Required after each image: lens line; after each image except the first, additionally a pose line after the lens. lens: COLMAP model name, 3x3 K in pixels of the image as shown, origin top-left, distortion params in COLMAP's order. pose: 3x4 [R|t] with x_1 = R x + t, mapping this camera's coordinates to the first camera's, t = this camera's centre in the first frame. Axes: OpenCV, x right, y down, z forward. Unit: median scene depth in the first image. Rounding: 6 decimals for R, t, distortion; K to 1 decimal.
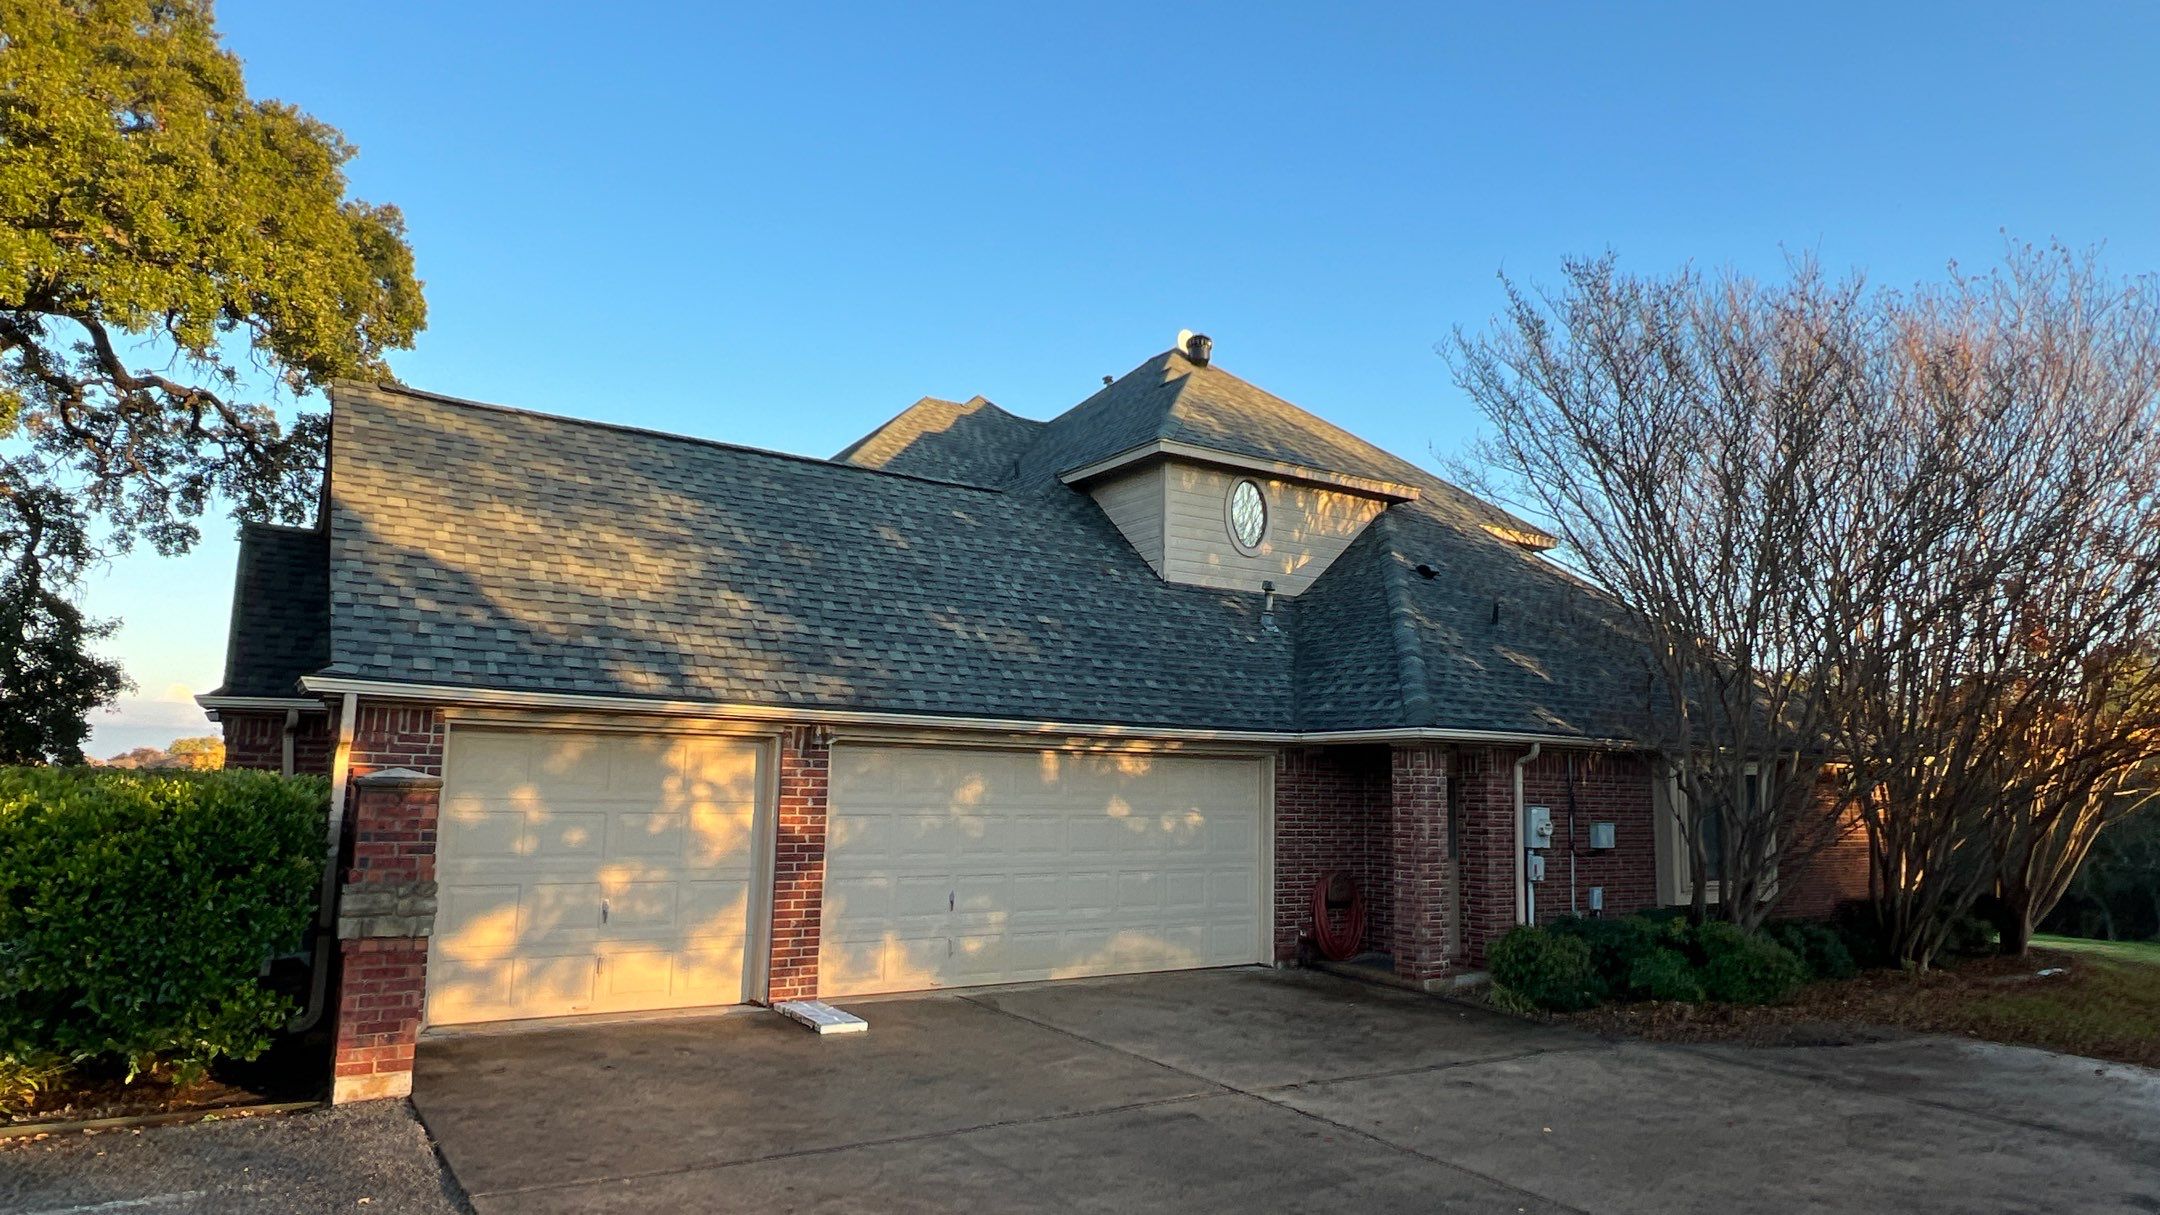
lens RADIAL K [[1275.7, 0, 1071.7], [0, 1275.7, 600.5], [0, 0, 1]] dist [-0.018803, -0.001898]
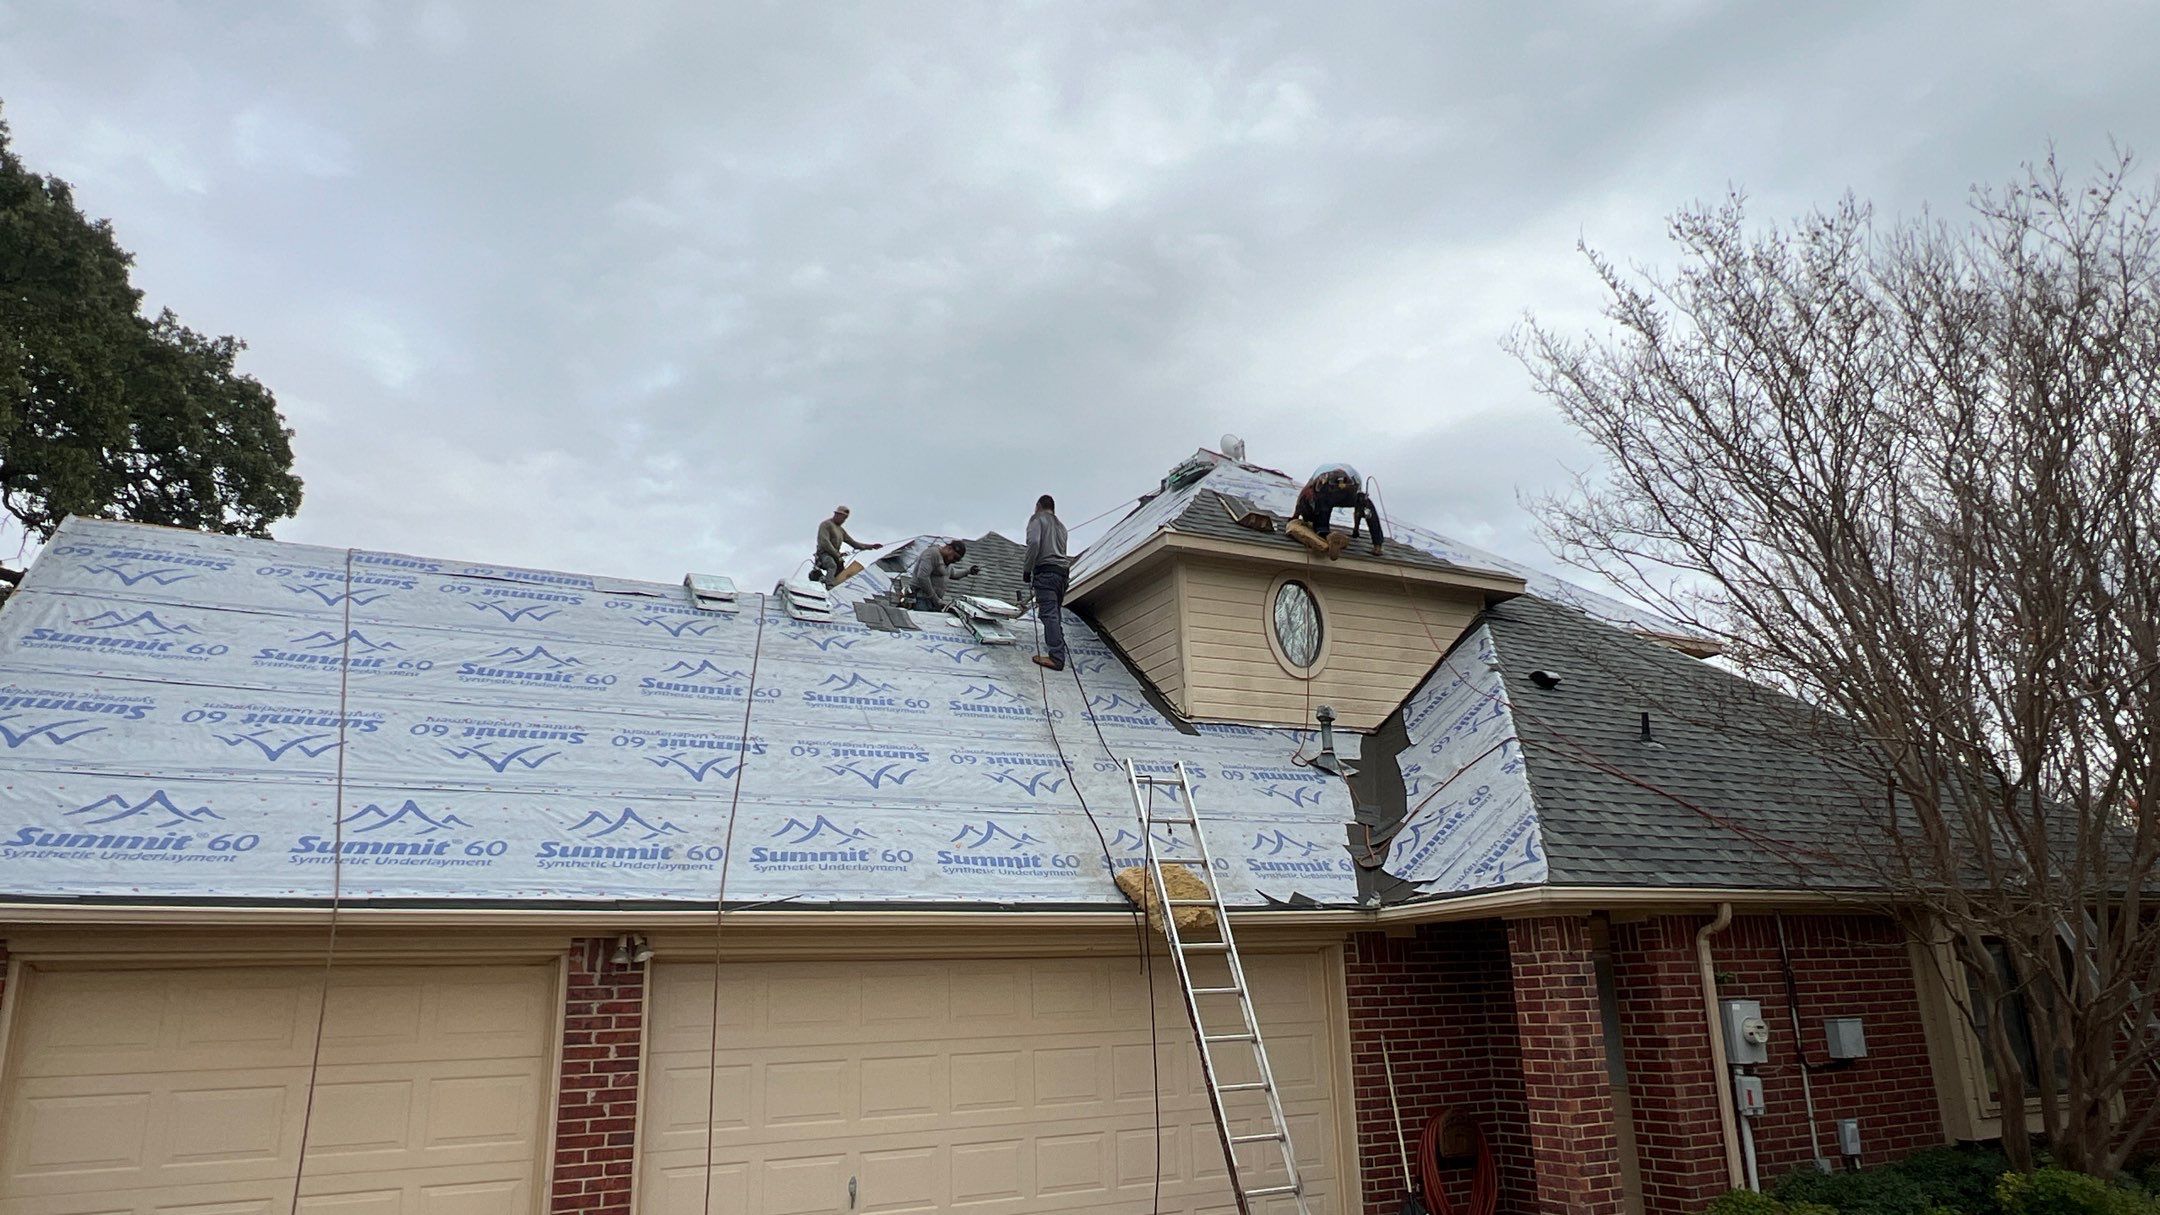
lens RADIAL K [[1275.7, 0, 1094.7], [0, 1275.7, 610.0], [0, 0, 1]] dist [-0.018803, -0.001898]
pose [[0.993006, -0.079288, -0.087475, 0.105132], [0.065553, 0.986506, -0.150026, 0.038656], [0.098190, 0.143243, 0.984805, 0.284339]]
